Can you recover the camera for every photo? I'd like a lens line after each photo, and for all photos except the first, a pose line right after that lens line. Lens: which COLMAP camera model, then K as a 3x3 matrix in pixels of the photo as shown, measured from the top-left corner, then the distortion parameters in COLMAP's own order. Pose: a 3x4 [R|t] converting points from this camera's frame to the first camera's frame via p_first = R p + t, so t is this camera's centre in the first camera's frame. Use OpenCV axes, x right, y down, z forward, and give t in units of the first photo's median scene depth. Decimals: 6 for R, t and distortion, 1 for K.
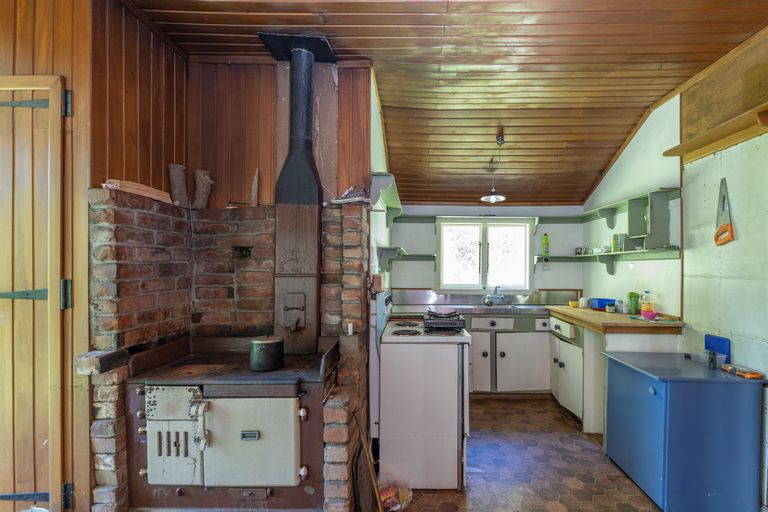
lens RADIAL K [[362.7, 0, 384.9], [0, 362.7, 271.0], [0, 0, 1]] dist [-0.001235, -0.000112]
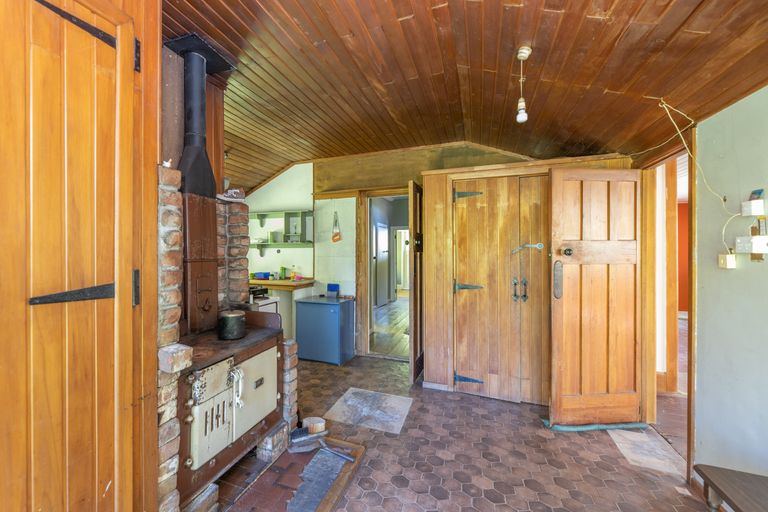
lens RADIAL K [[366.7, 0, 372.2], [0, 366.7, 256.1], [0, 0, 1]] dist [-0.001041, -0.000288]
pose [[0.263007, -0.013561, 0.964699, -1.081052], [0.010245, 0.999884, 0.011262, -0.008056], [-0.964740, 0.006922, 0.263115, 0.185277]]
